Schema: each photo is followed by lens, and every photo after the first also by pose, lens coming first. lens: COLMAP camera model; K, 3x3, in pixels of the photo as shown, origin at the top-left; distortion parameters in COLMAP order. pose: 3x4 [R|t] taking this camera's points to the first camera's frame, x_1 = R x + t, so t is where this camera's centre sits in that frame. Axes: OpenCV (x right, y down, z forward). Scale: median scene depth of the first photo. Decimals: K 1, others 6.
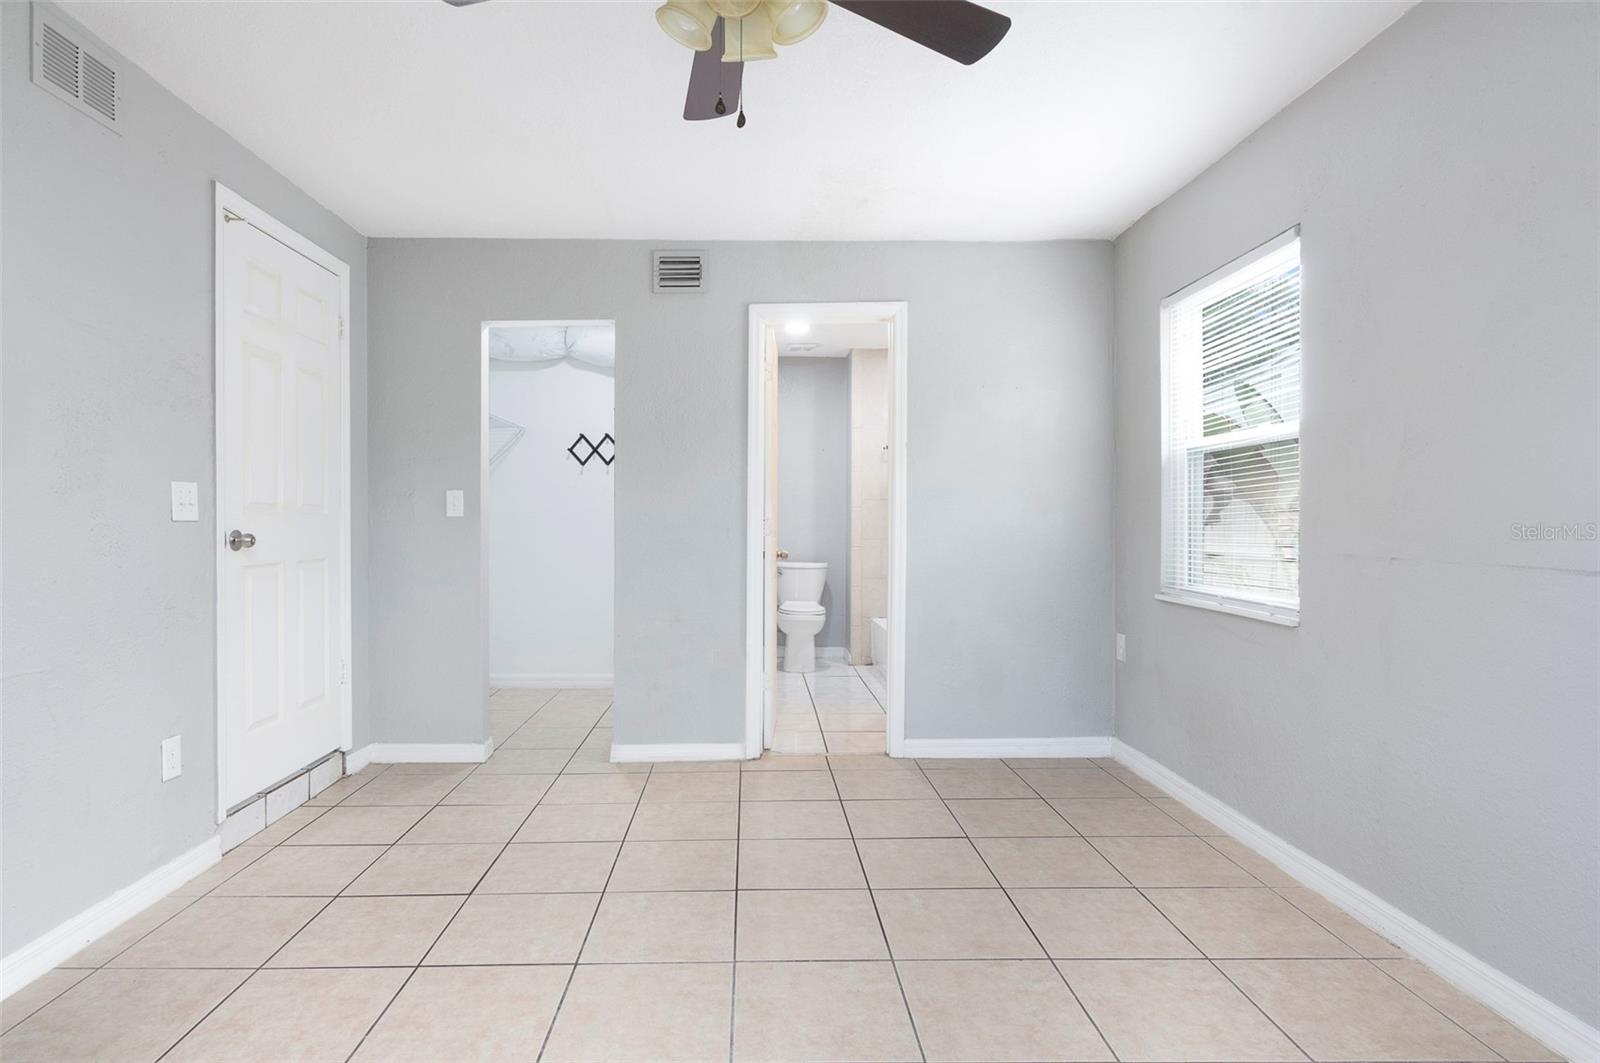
lens RADIAL K [[840.1, 0, 785.7], [0, 840.1, 533.2], [0, 0, 1]] dist [0.000080, 0.000993]
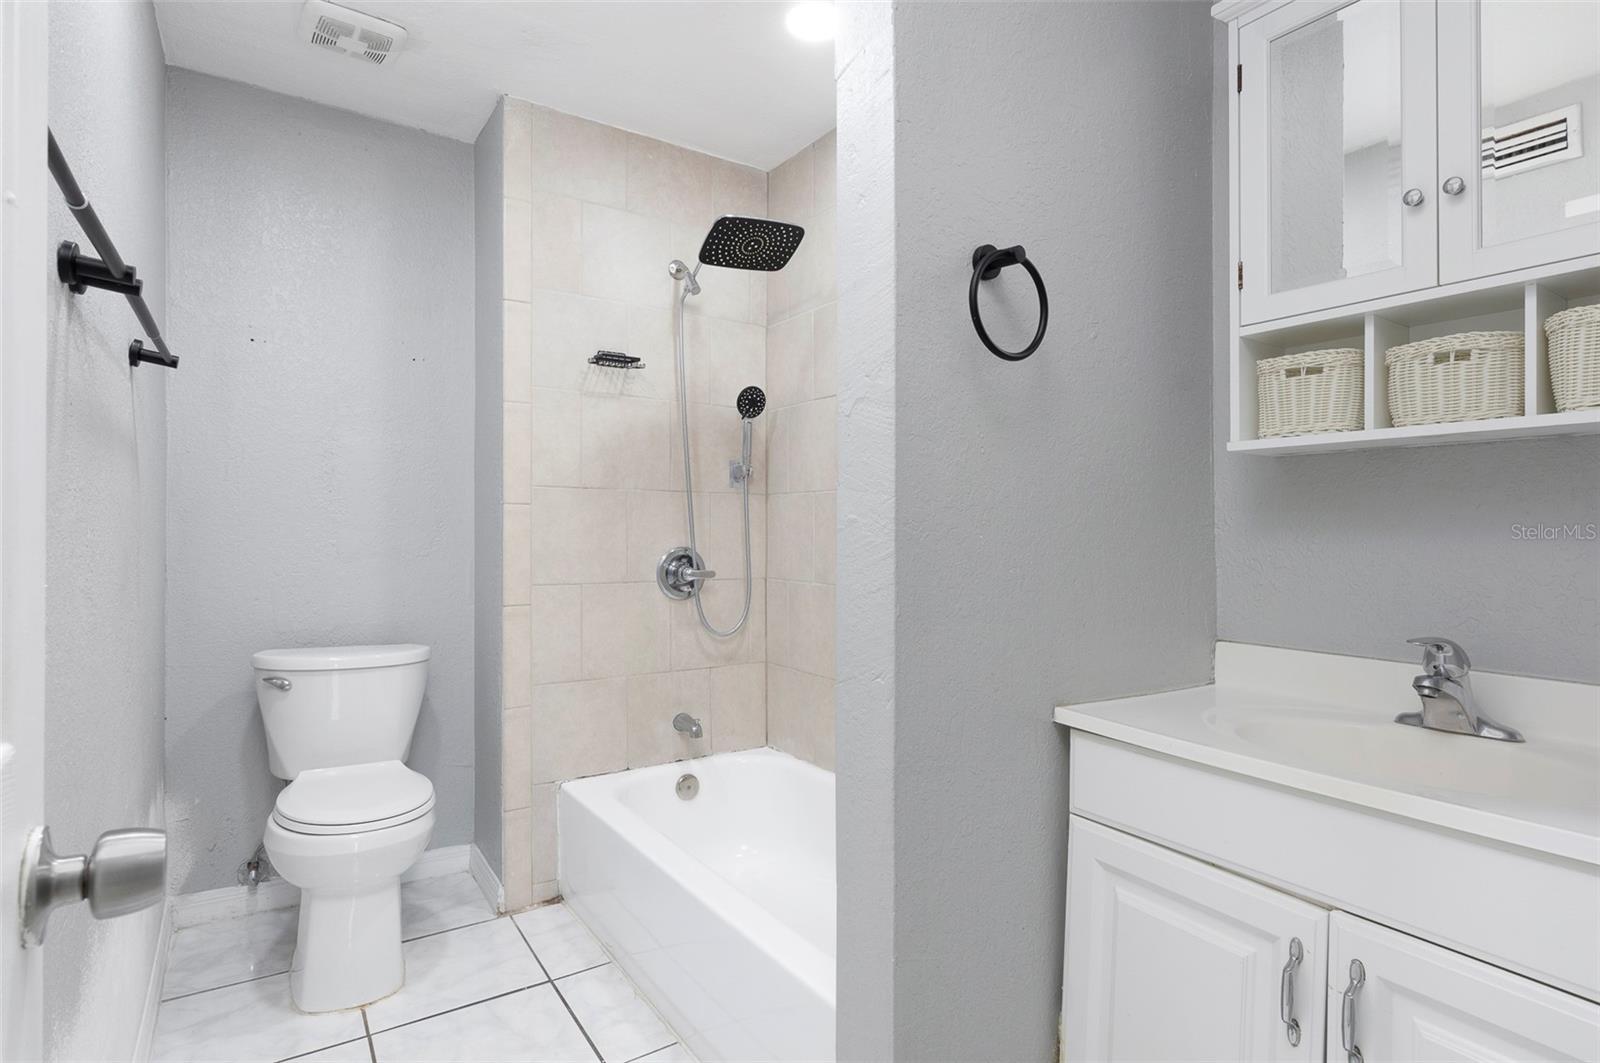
lens RADIAL K [[815.6, 0, 860.9], [0, 815.6, 536.1], [0, 0, 1]] dist [-0.002979, -0.000378]
pose [[0.831923, -0.002807, 0.554884, 0.006631], [0.004801, 0.999986, -0.002140, -0.014421], [-0.554870, 0.004444, 0.831925, 0.569629]]
